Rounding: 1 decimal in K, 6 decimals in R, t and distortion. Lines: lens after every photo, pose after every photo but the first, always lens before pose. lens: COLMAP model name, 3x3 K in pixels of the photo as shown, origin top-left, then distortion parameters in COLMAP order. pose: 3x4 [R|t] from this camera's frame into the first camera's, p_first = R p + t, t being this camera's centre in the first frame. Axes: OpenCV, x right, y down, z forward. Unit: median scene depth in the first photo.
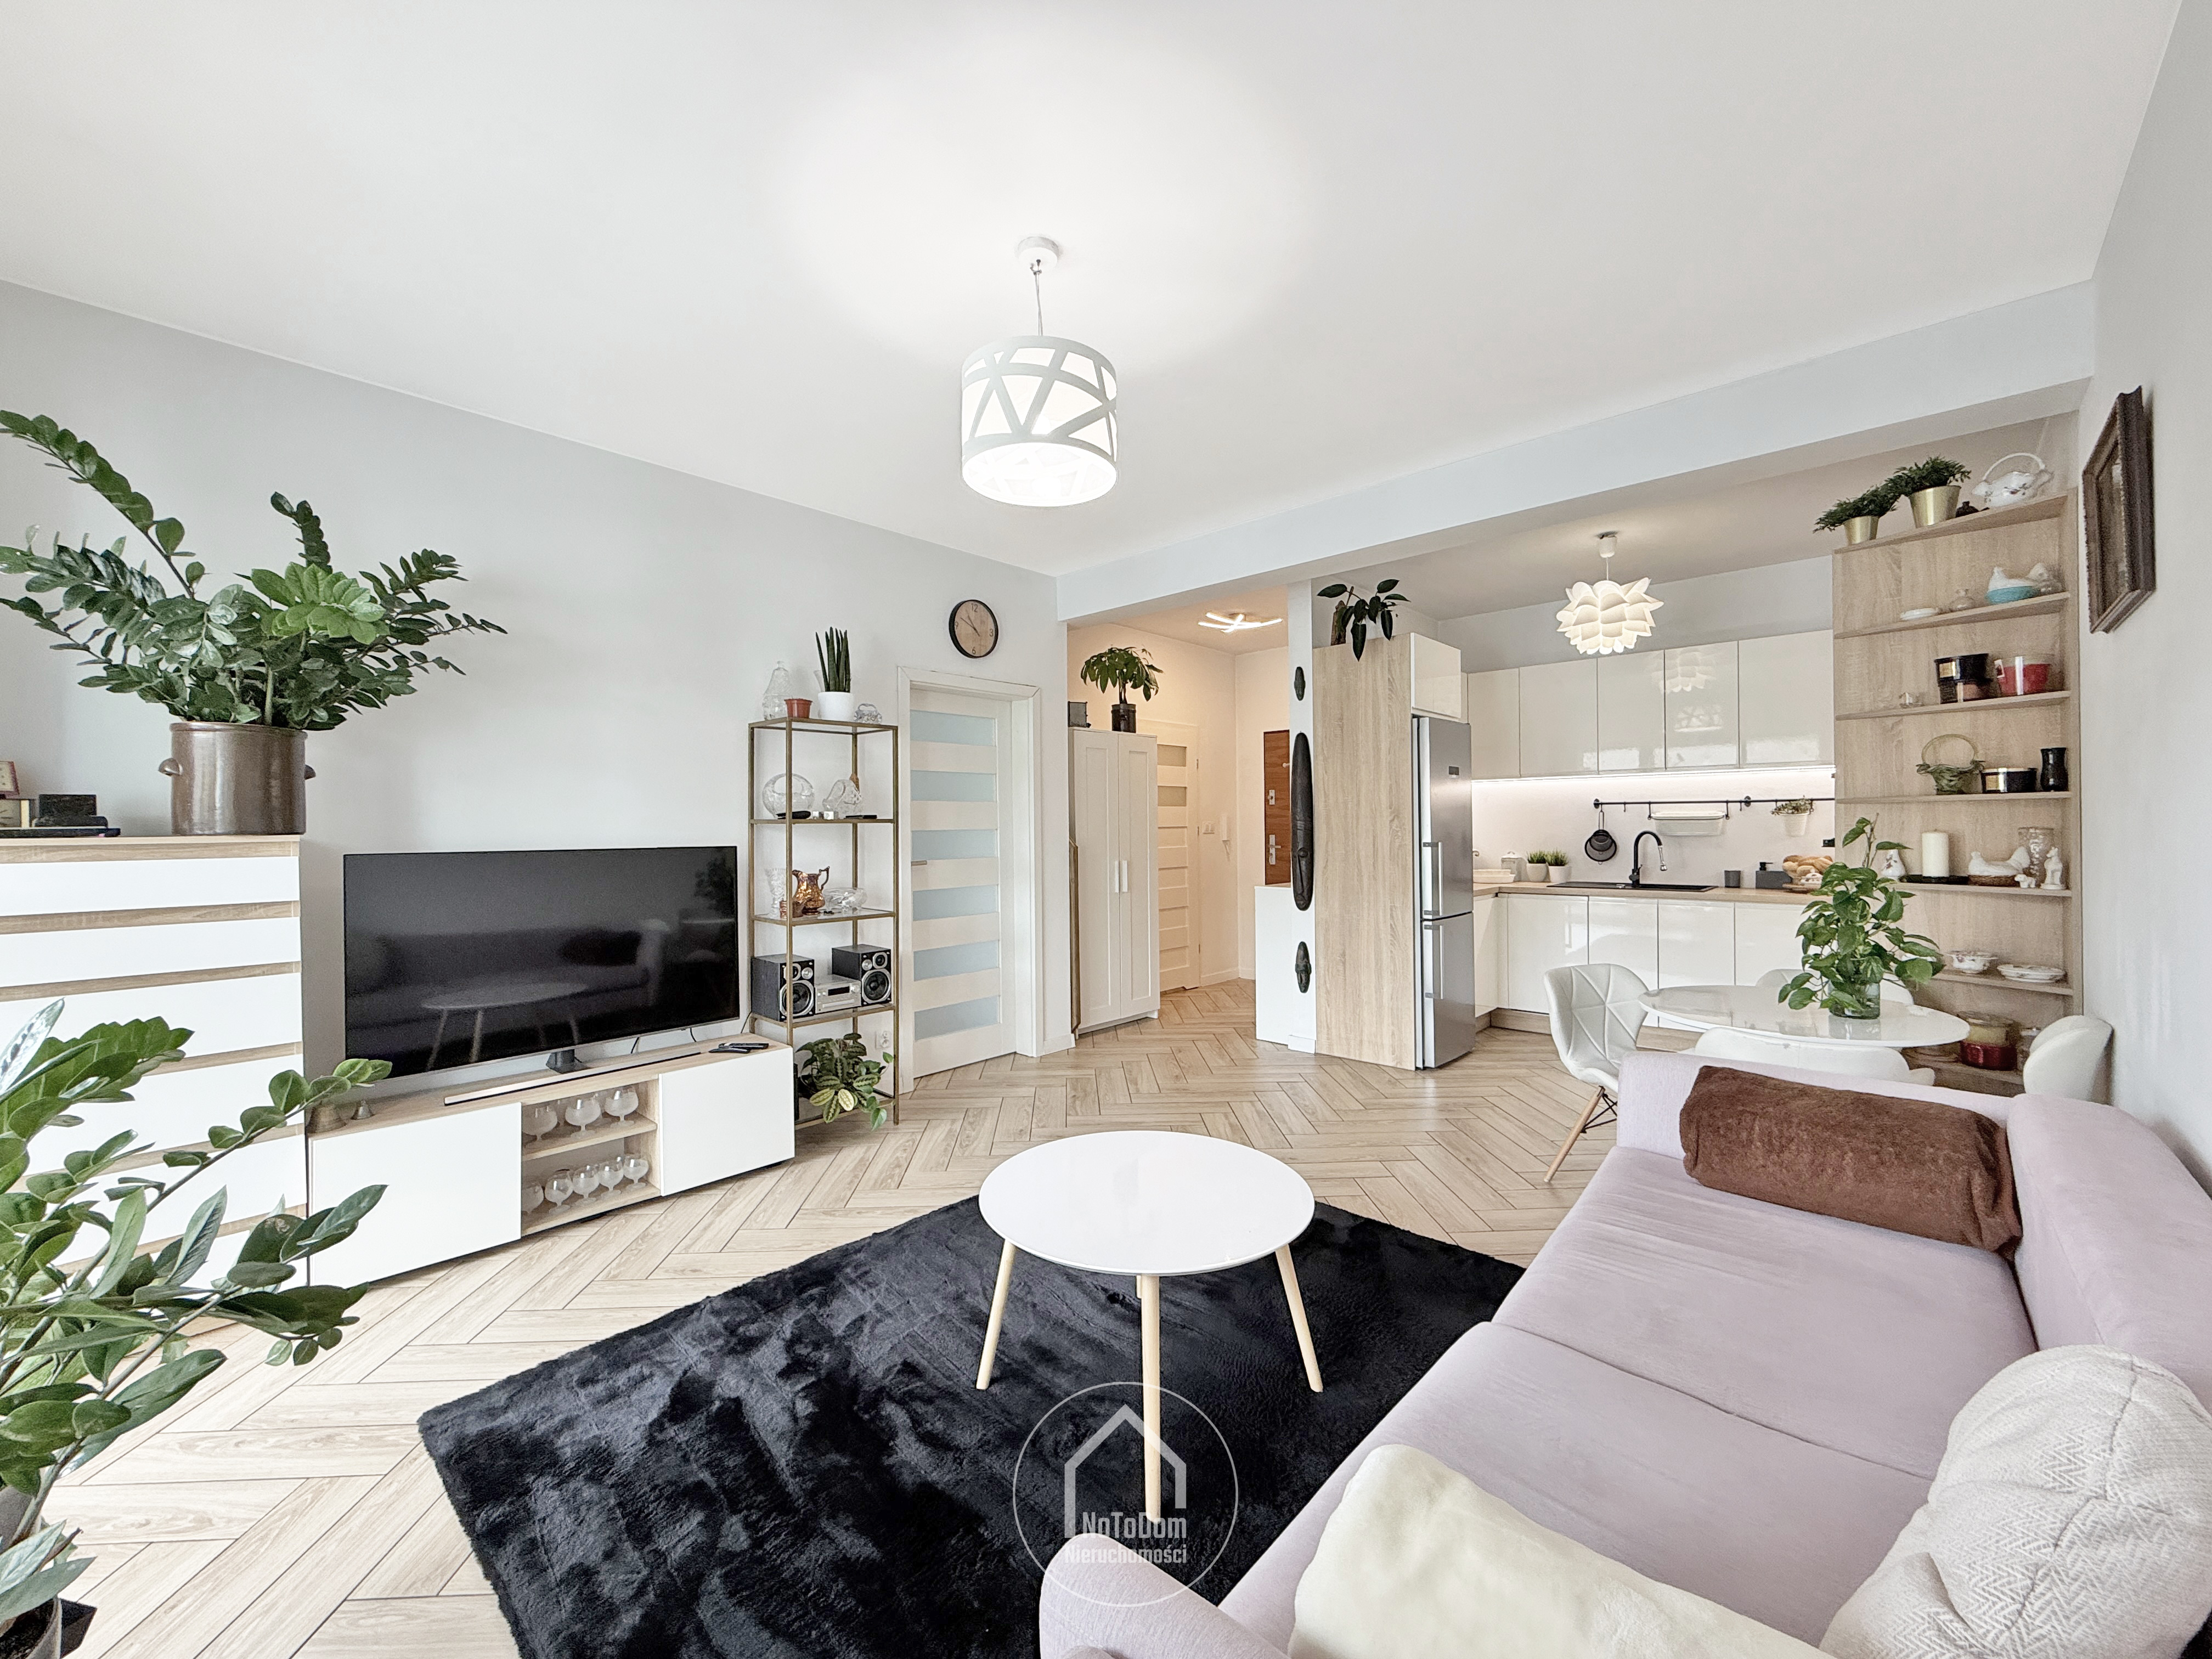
lens RADIAL K [[880.9, 0, 1099.8], [0, 880.9, 826.3], [0, 0, 1]] dist [0.000648, -0.000007]
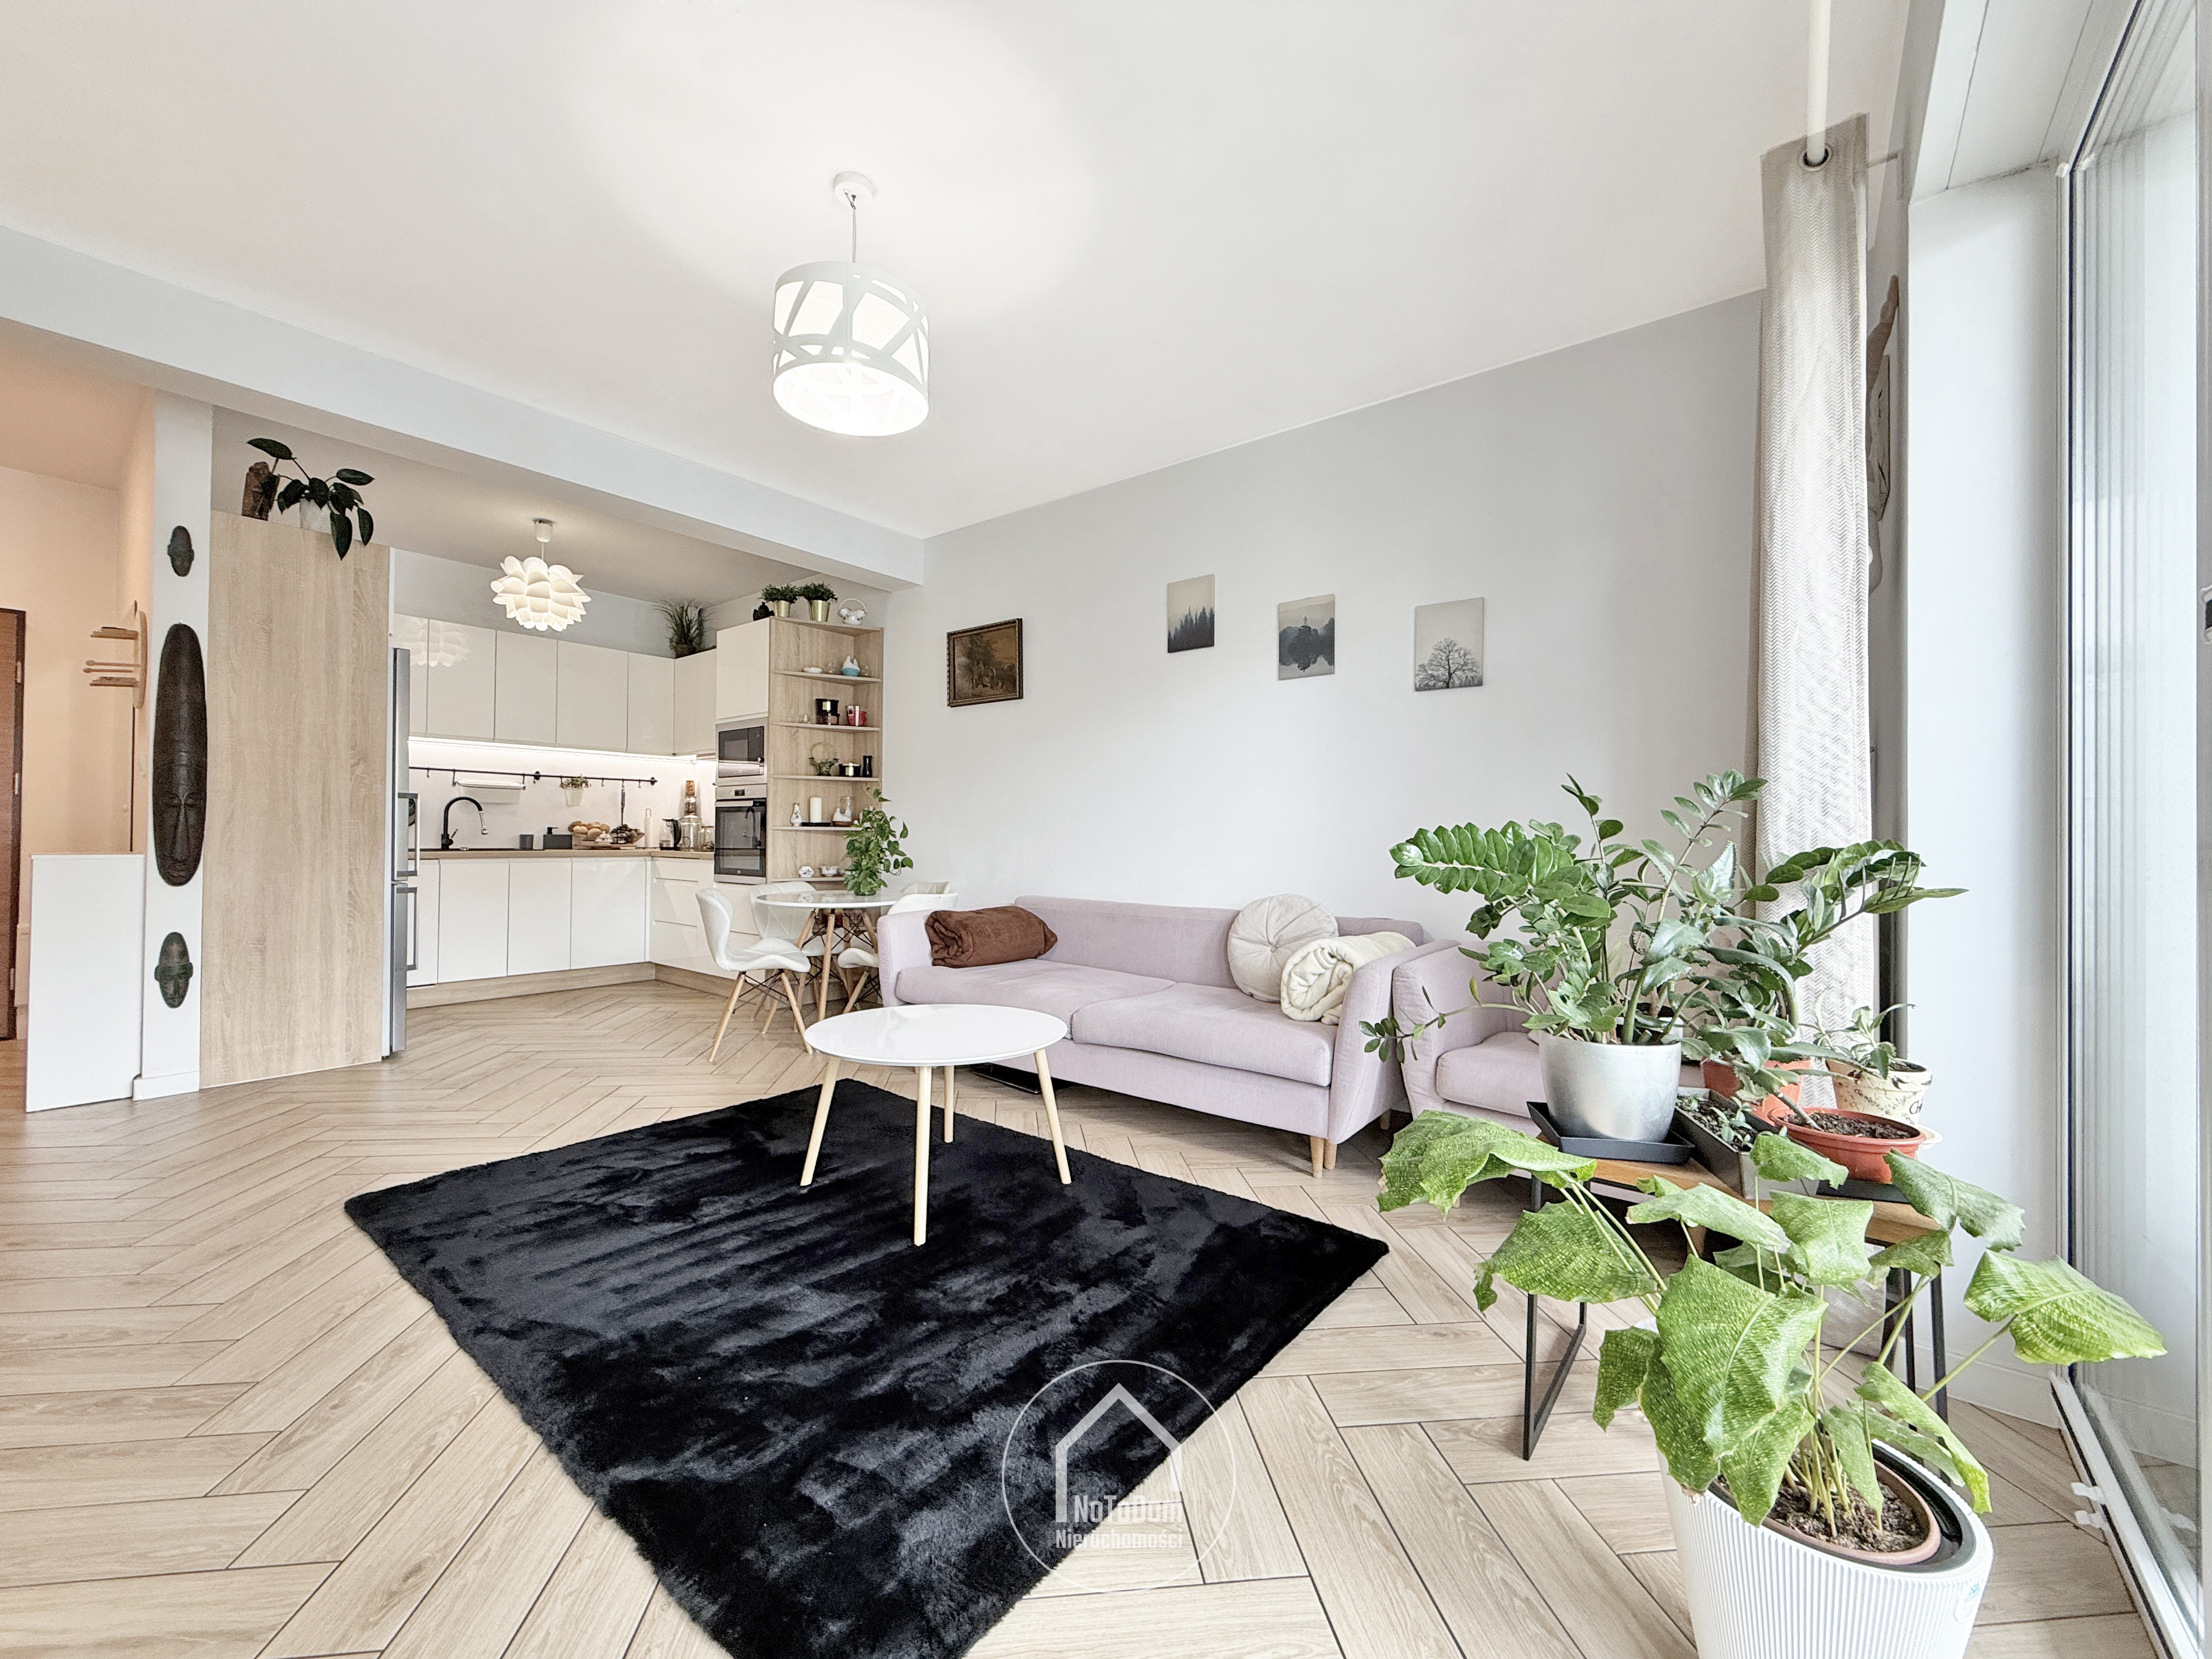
lens RADIAL K [[881.1, 0, 1098.6], [0, 881.1, 828.3], [0, 0, 1]] dist [-0.001291, -0.000052]
pose [[-0.075329, 0.017664, 0.997002, -0.534112], [-0.009925, 0.999780, -0.018463, 0.061048], [-0.997109, -0.011286, -0.075137, 0.370838]]
